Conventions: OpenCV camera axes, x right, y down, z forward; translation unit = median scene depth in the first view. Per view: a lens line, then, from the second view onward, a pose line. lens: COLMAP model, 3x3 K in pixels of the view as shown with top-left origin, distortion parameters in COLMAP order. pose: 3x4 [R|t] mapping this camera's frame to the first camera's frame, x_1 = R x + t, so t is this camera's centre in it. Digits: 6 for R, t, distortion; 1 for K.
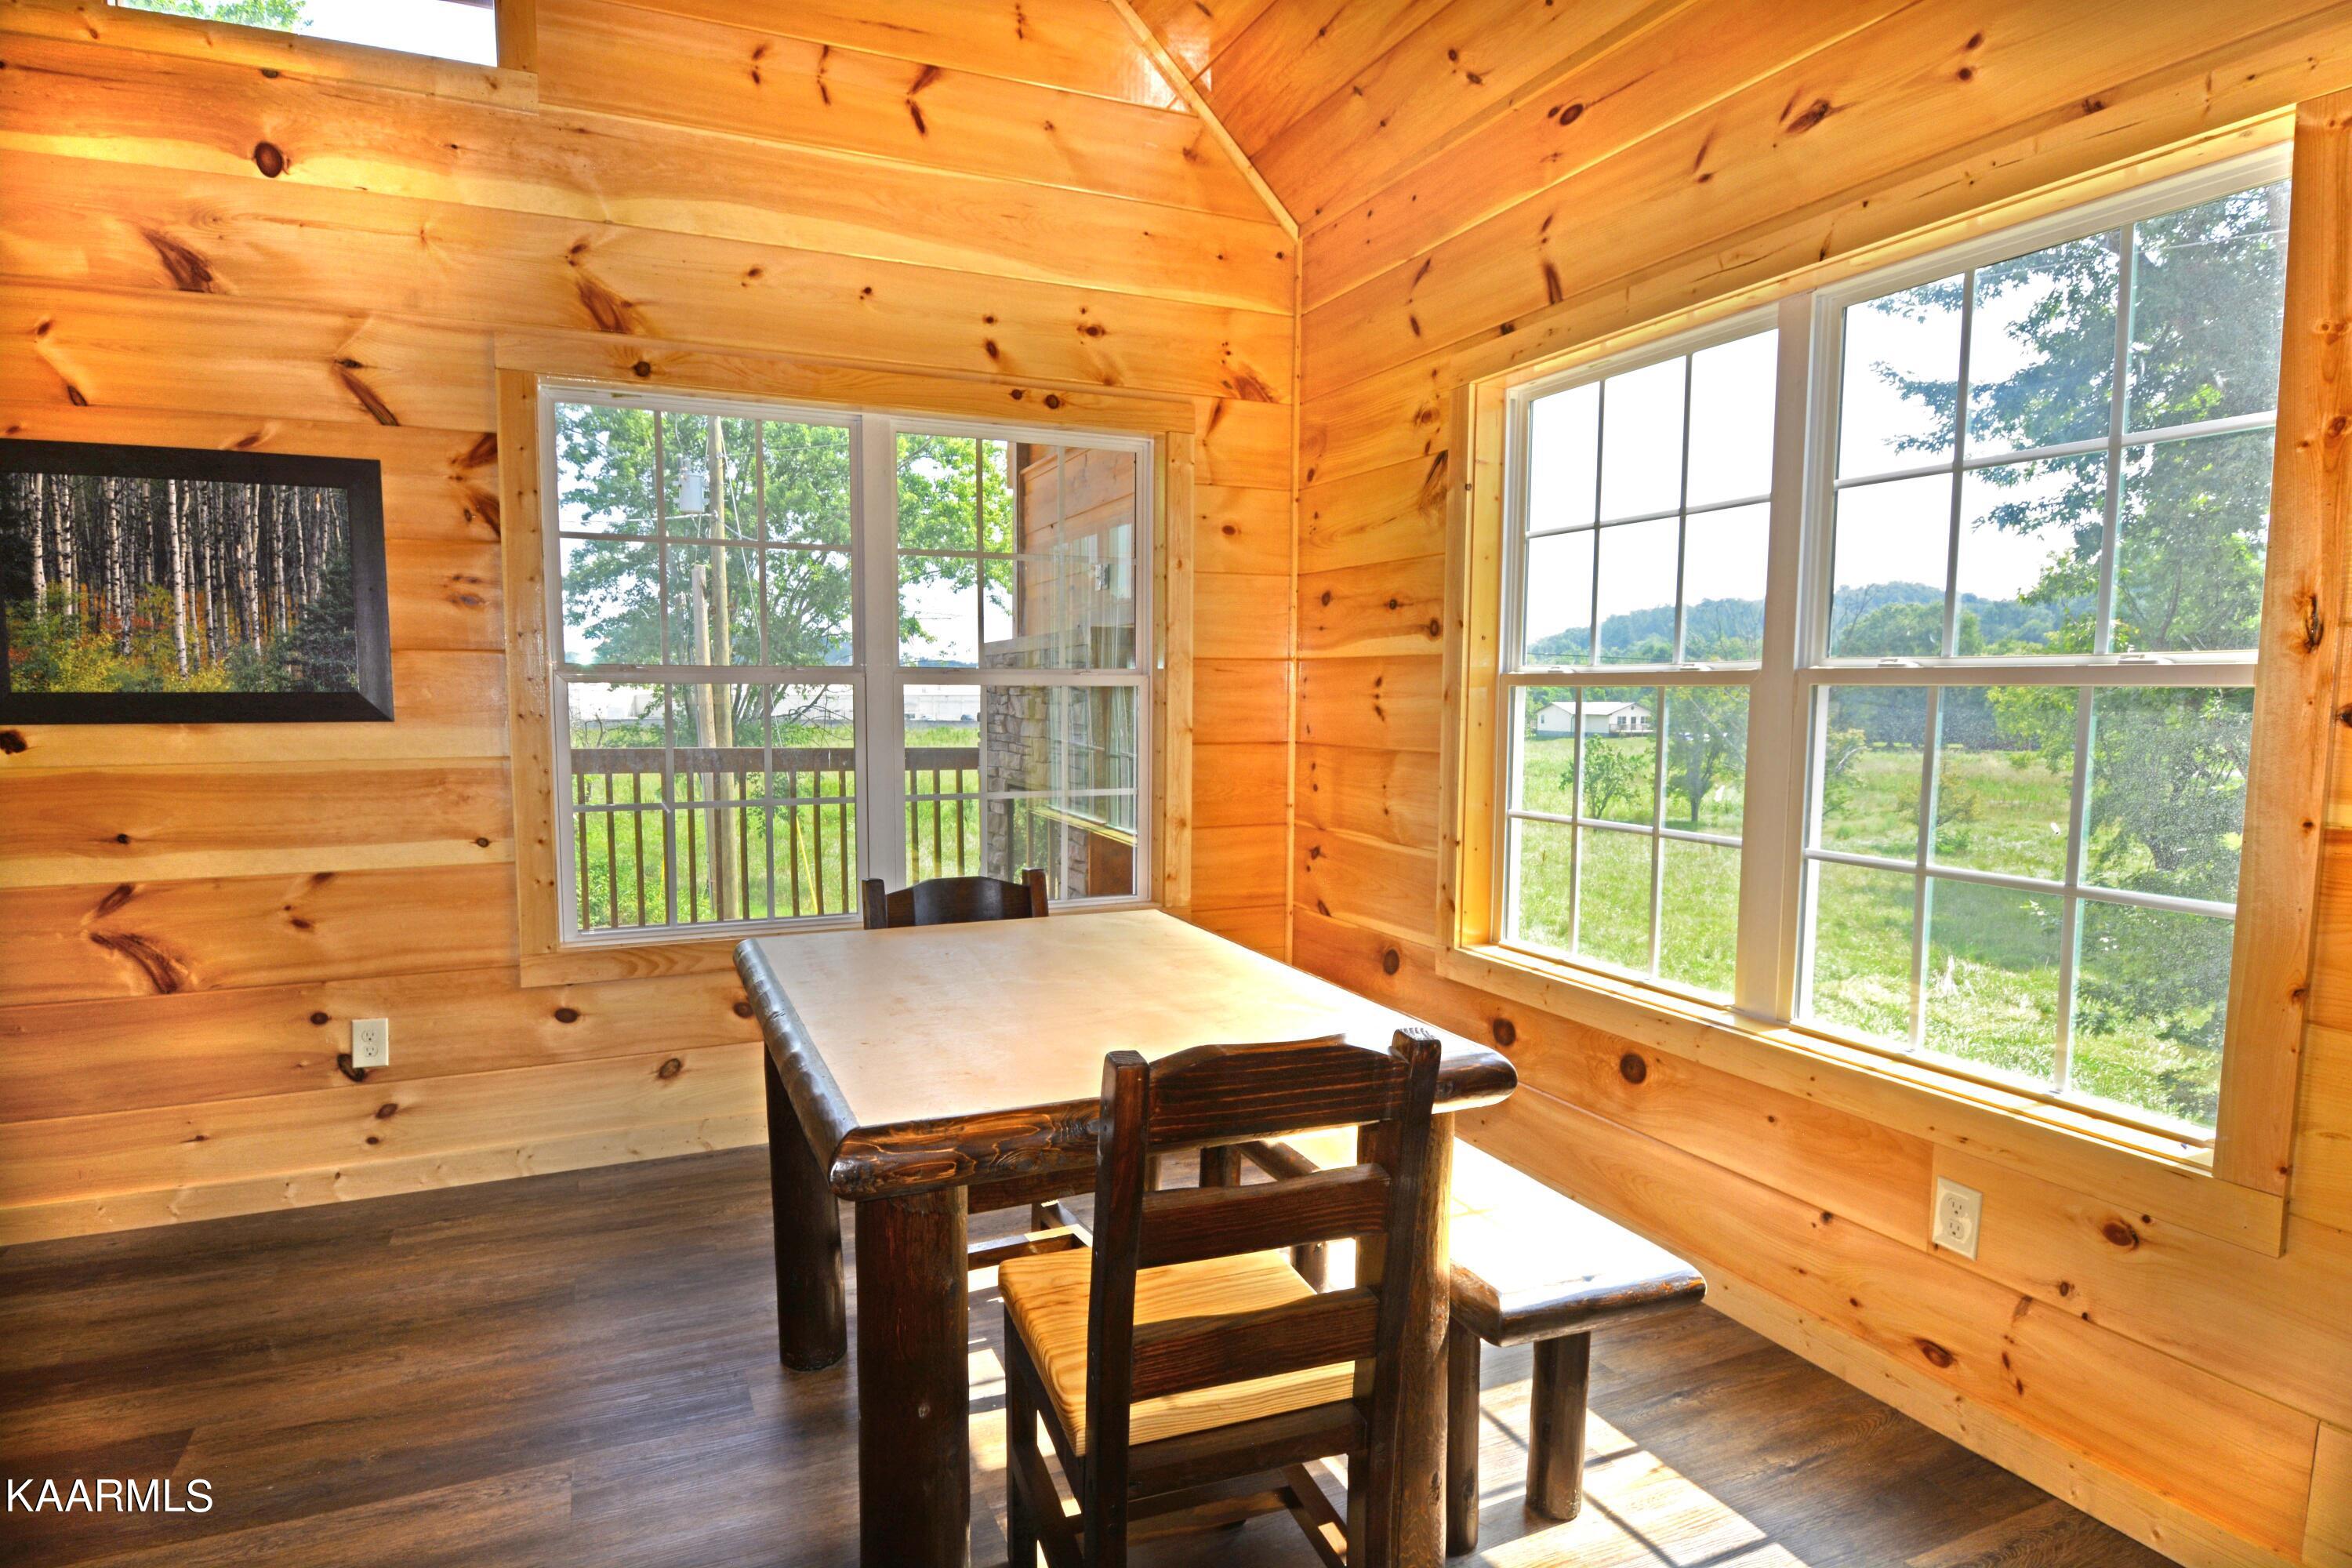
lens RADIAL K [[1274.8, 0, 1160.1], [0, 1274.8, 804.2], [0, 0, 1]] dist [0.023595, -0.026448]
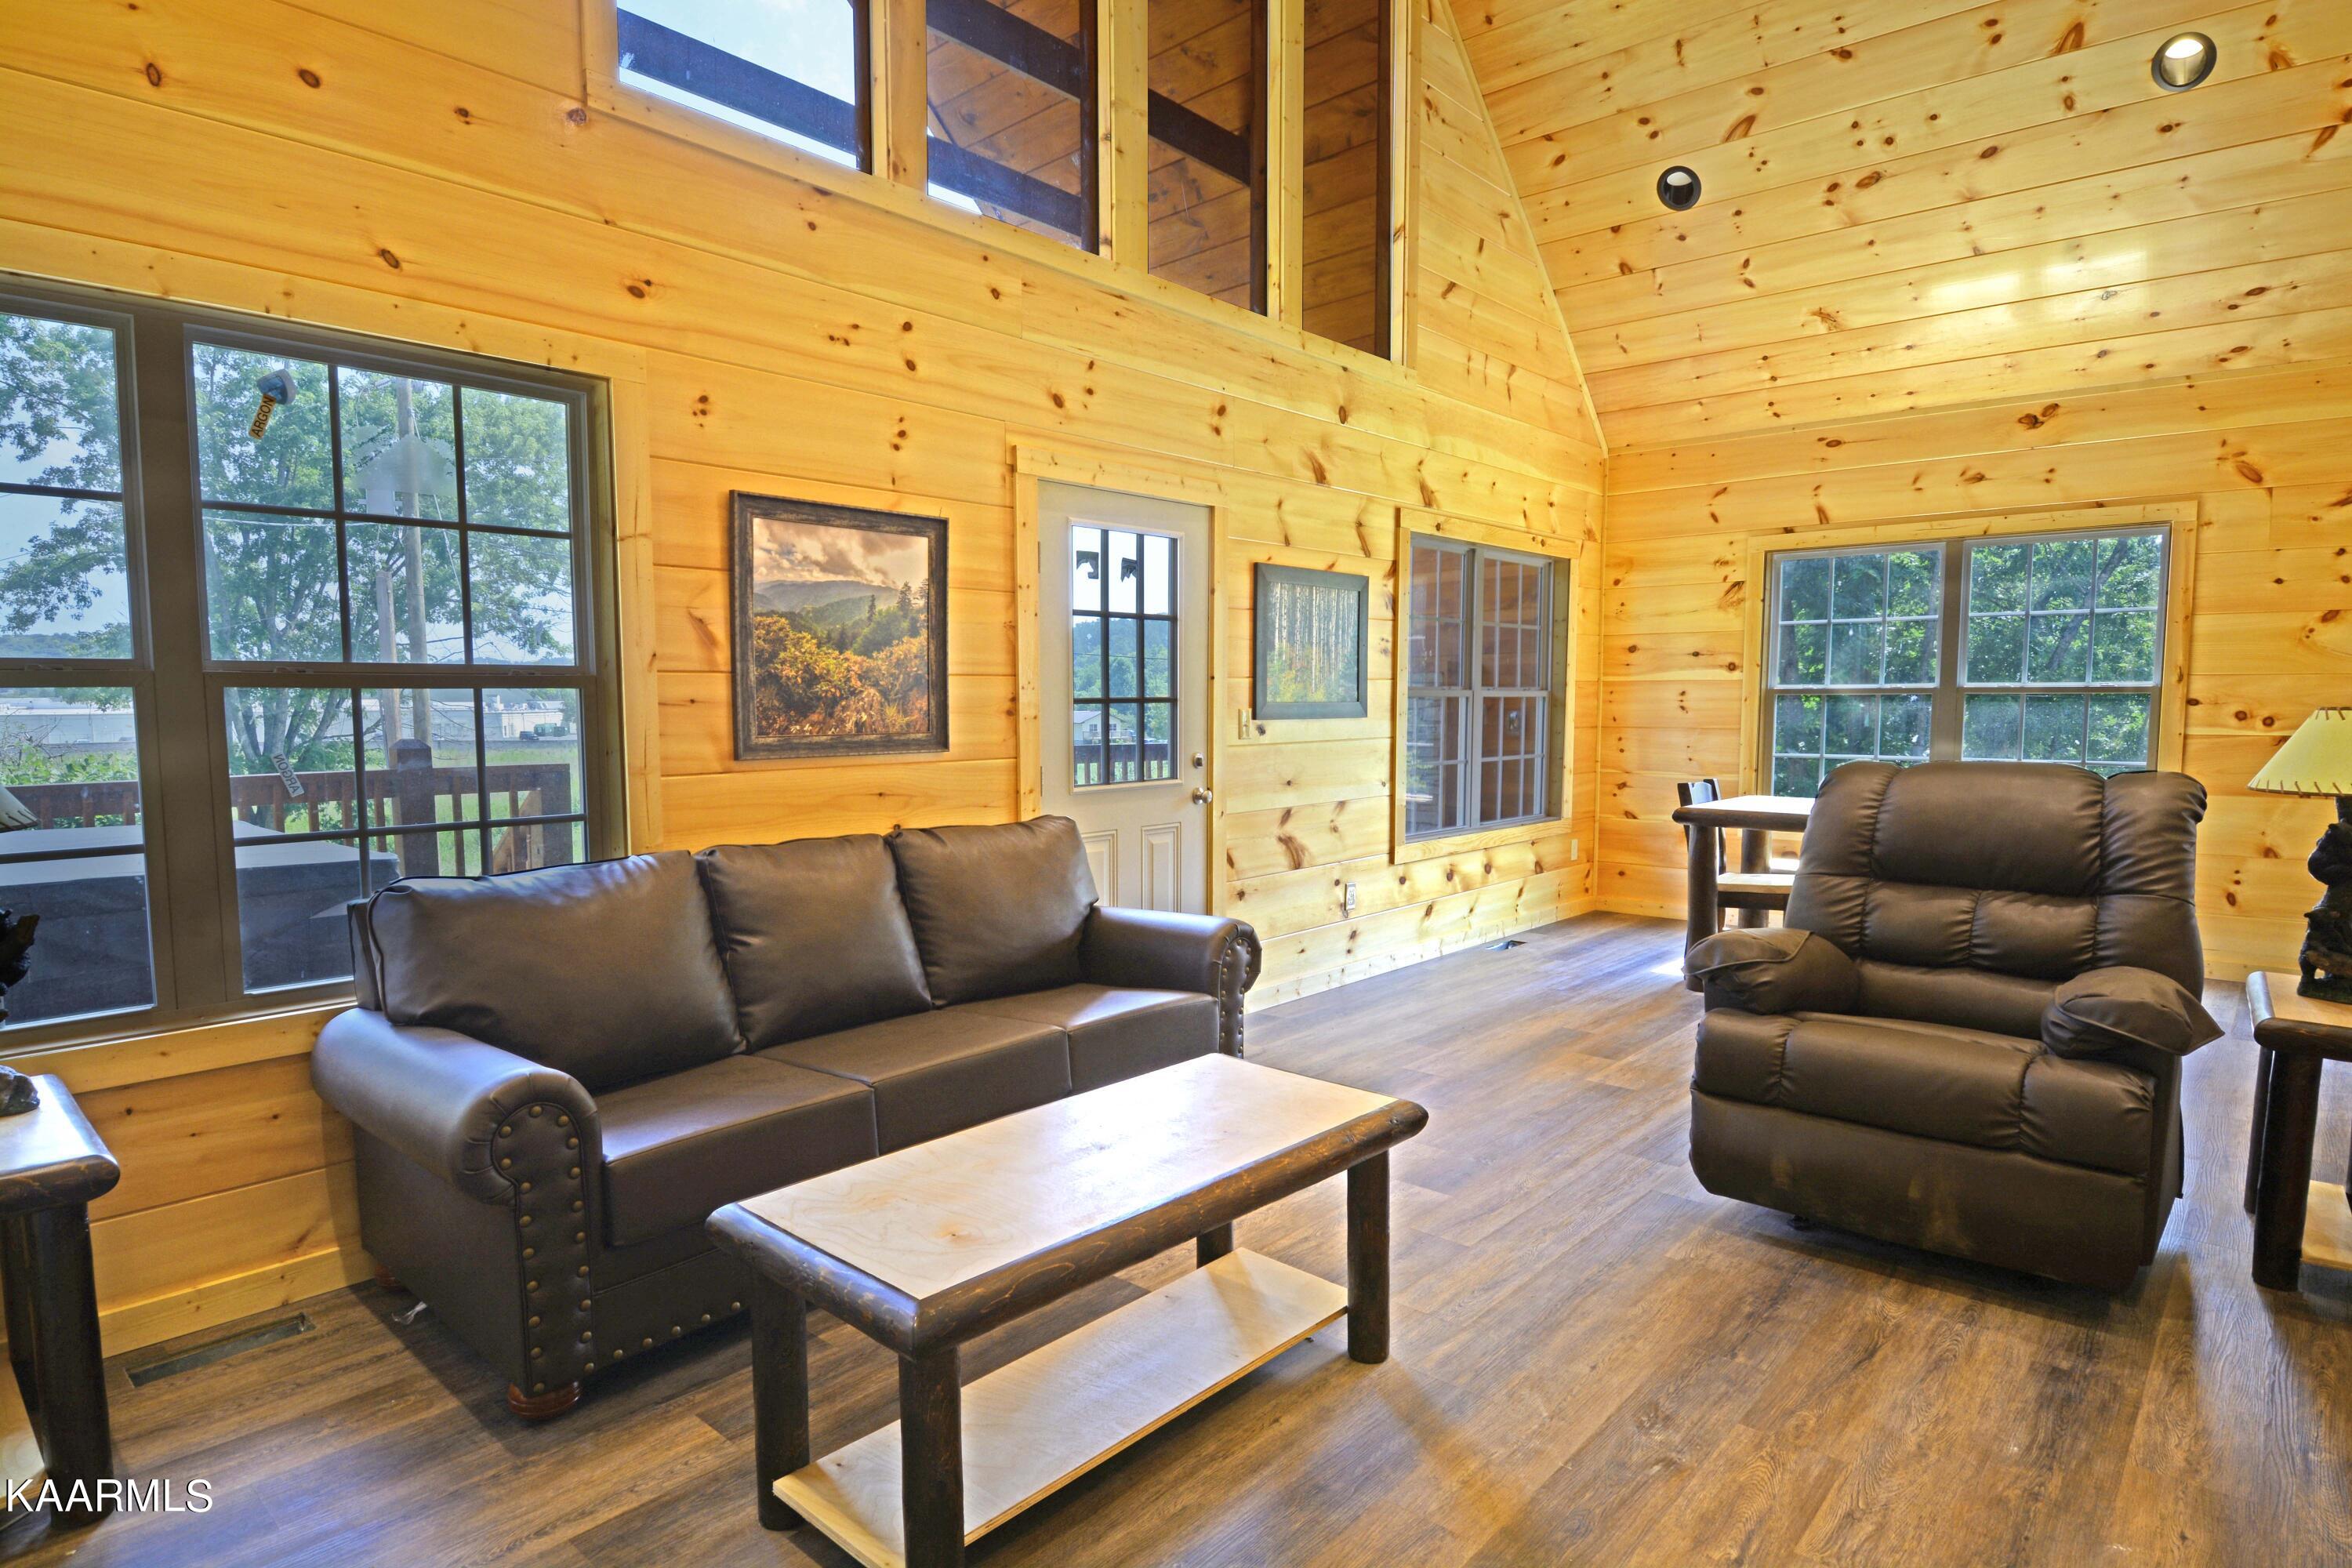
lens RADIAL K [[1274.8, 0, 1160.1], [0, 1274.8, 804.2], [0, 0, 1]] dist [0.023595, -0.026448]
pose [[0.912034, -0.039776, 0.408182, -1.767406], [0.043754, 0.999042, -0.000409, 0.050759], [-0.407774, 0.018232, 0.912901, -0.591401]]
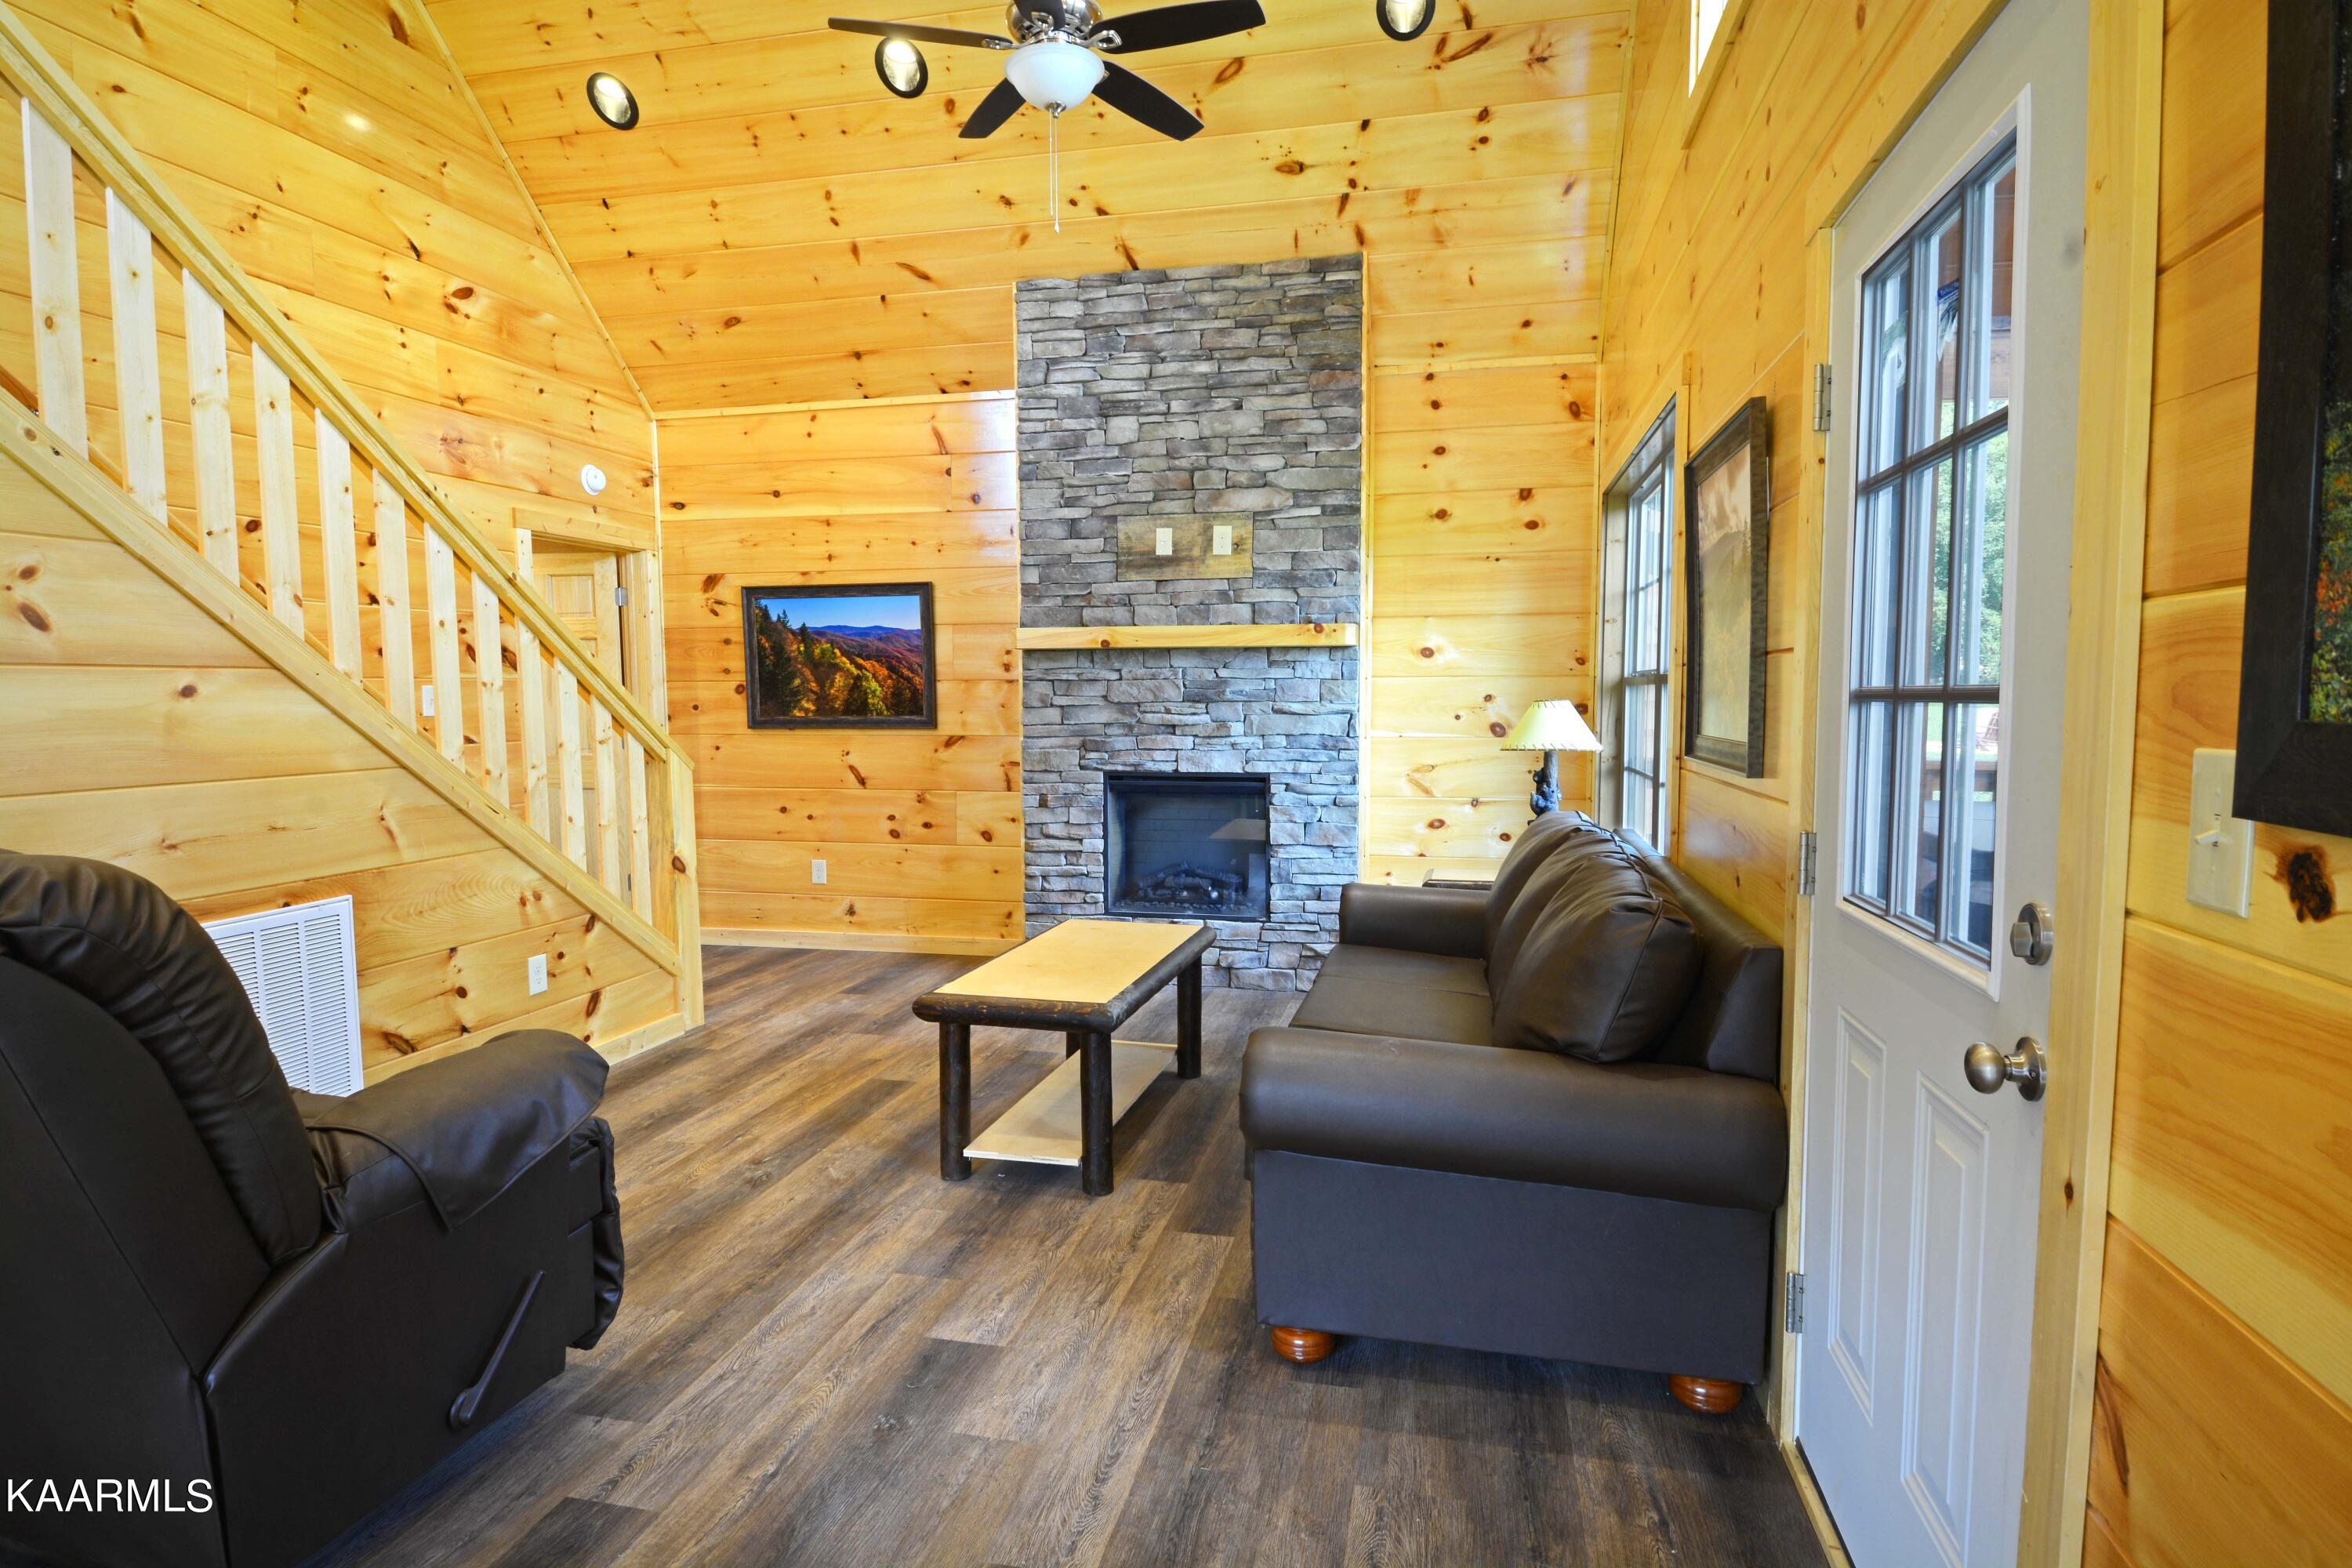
lens RADIAL K [[1274.8, 0, 1160.1], [0, 1274.8, 804.2], [0, 0, 1]] dist [0.023595, -0.026448]
pose [[-0.604599, 0.067014, -0.793706, -0.492916], [-0.073677, 0.987478, 0.139498, -0.089371], [0.793115, 0.142818, -0.592090, 0.955564]]
